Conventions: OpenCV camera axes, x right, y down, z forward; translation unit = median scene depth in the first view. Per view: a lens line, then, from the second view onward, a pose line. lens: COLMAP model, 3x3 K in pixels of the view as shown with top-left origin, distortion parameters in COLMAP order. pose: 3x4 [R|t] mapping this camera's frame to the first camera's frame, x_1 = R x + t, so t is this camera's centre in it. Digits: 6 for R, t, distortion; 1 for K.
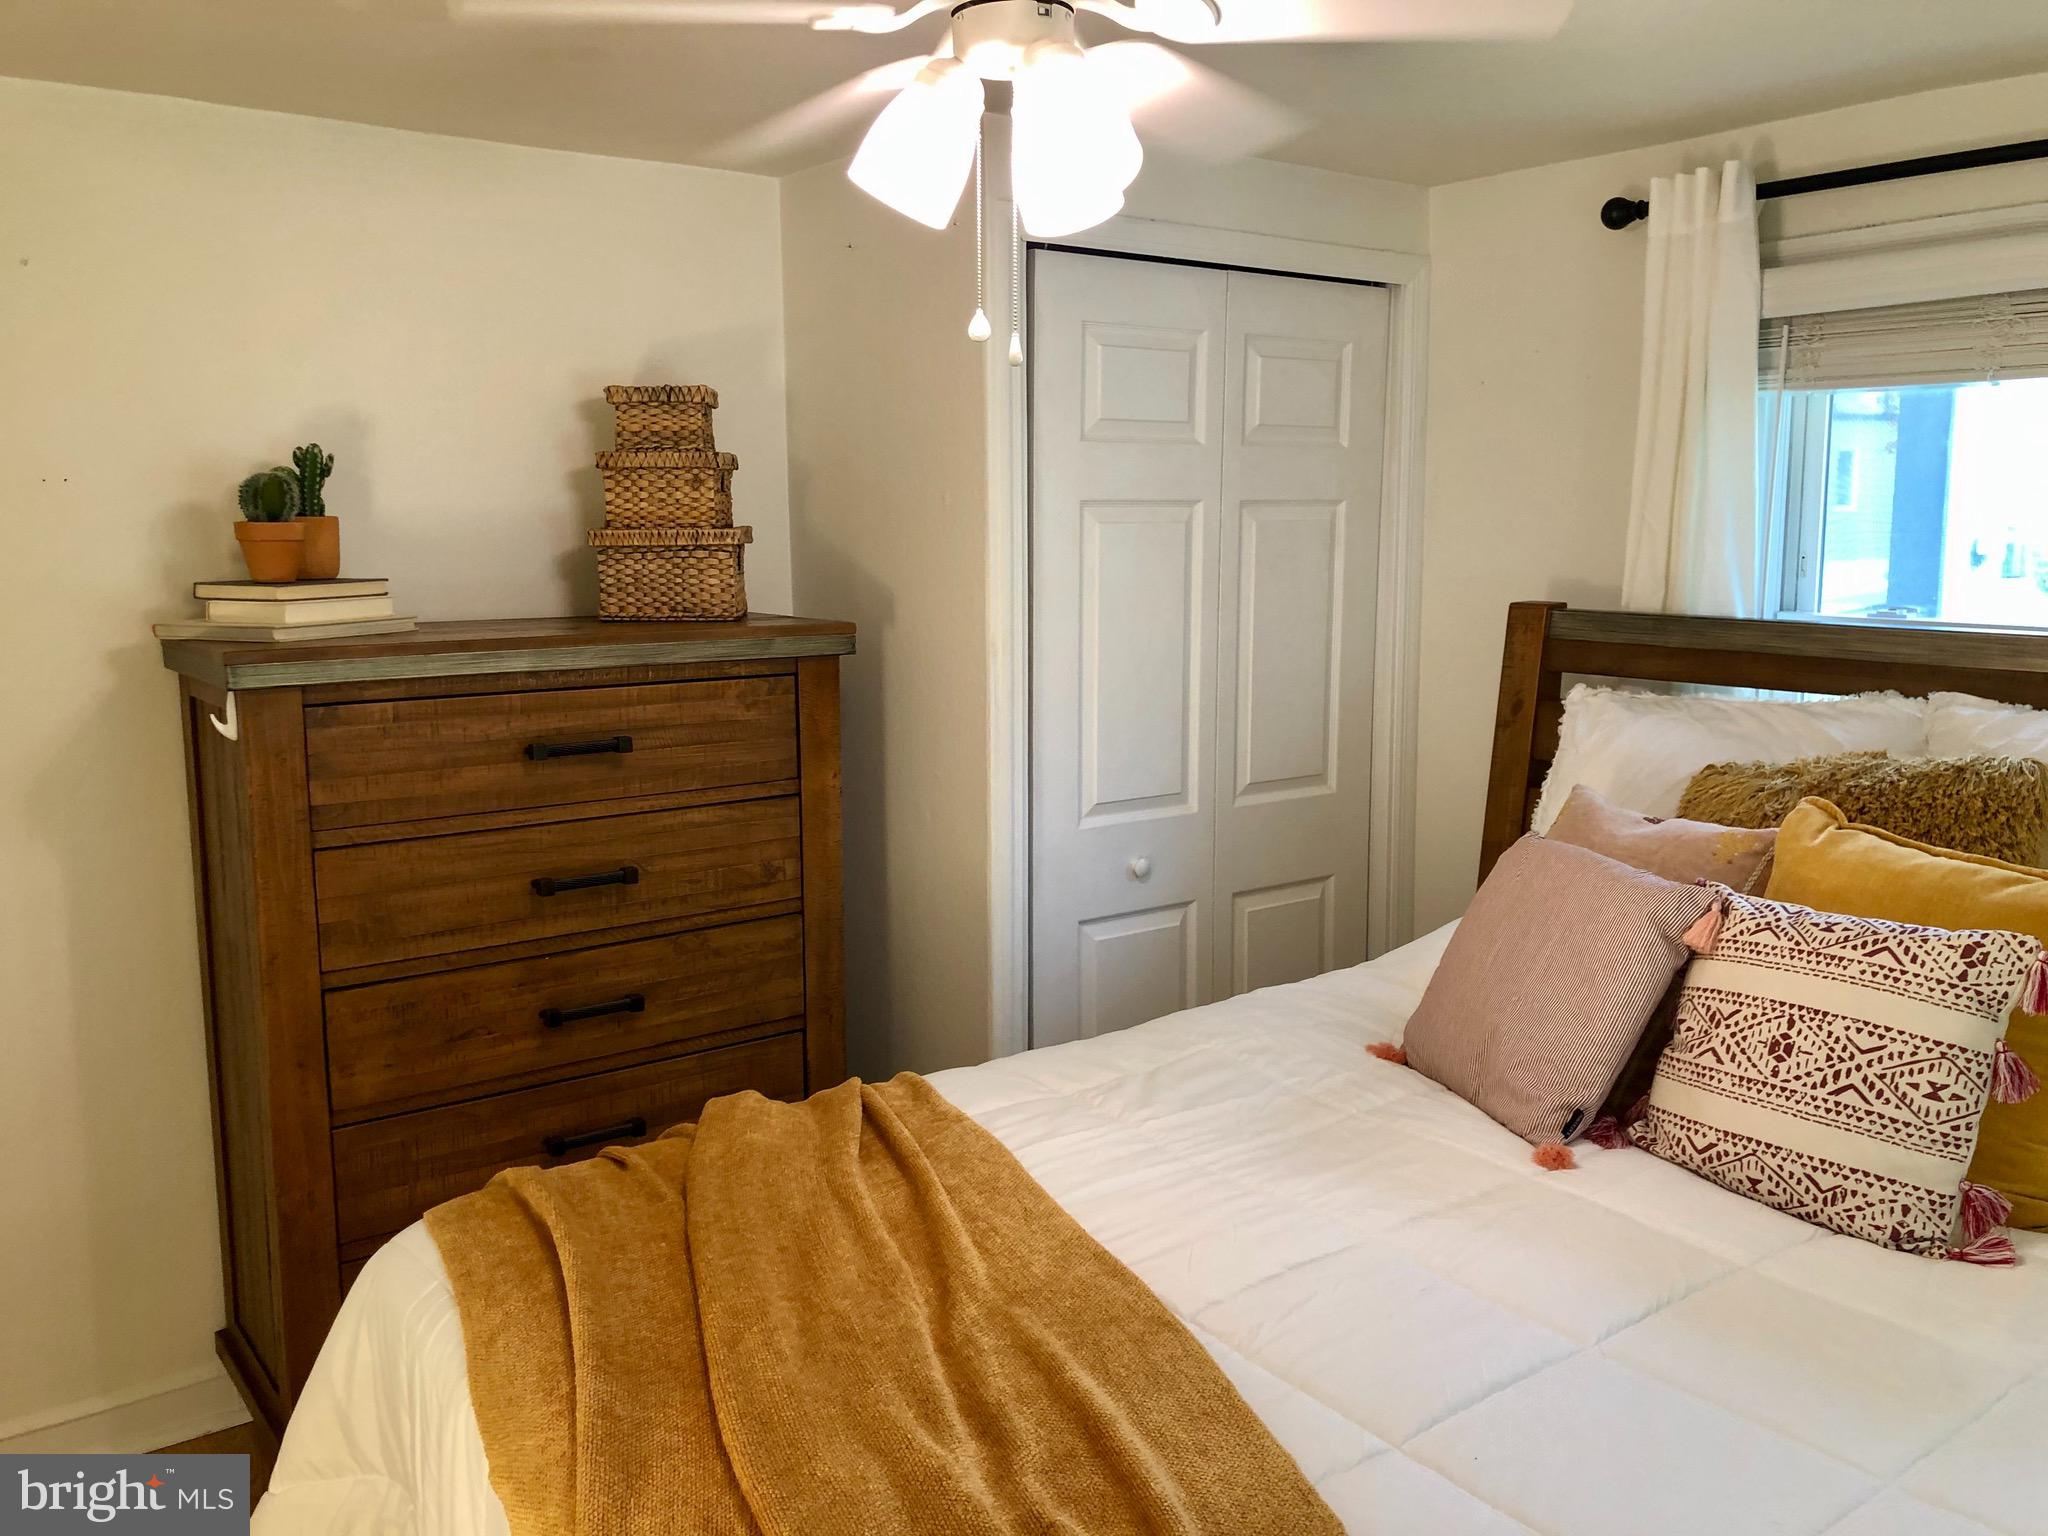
lens RADIAL K [[1670.0, 0, 1034.3], [0, 1670.0, 762.1], [0, 0, 1]] dist [0.033804, -0.011392]
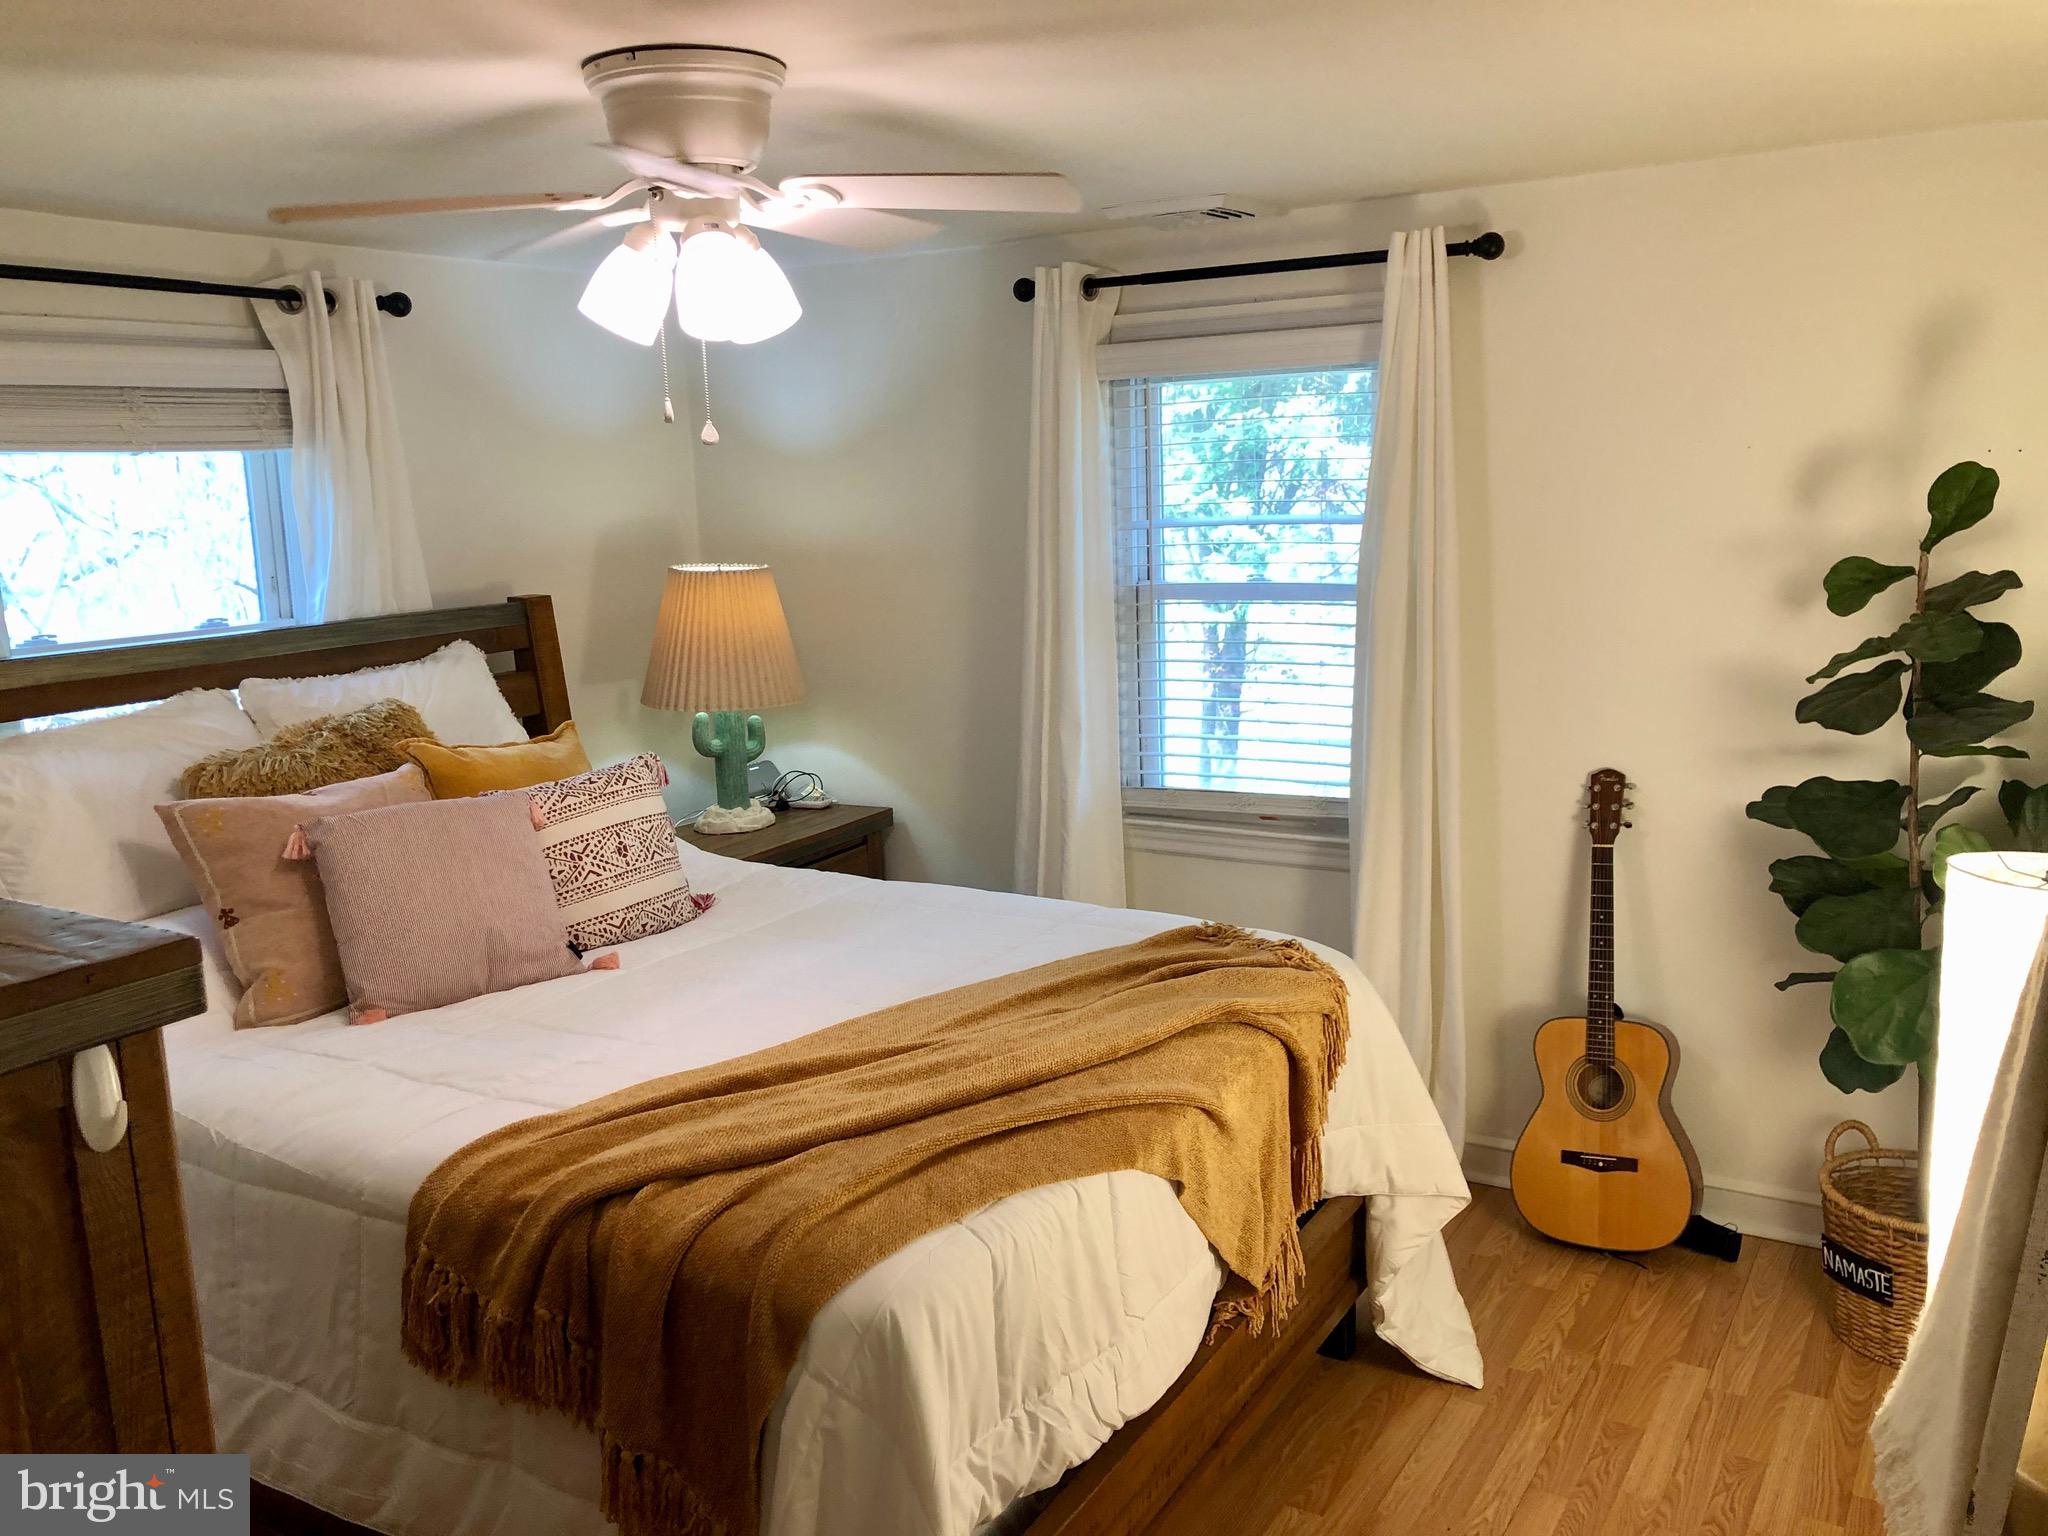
lens RADIAL K [[1670.0, 0, 1034.3], [0, 1670.0, 762.1], [0, 0, 1]] dist [0.033804, -0.011392]
pose [[-0.380814, -0.149560, 0.912476, -1.257228], [0.168293, 0.959138, 0.227444, -0.233062], [-0.909207, 0.240178, -0.340083, 1.170076]]
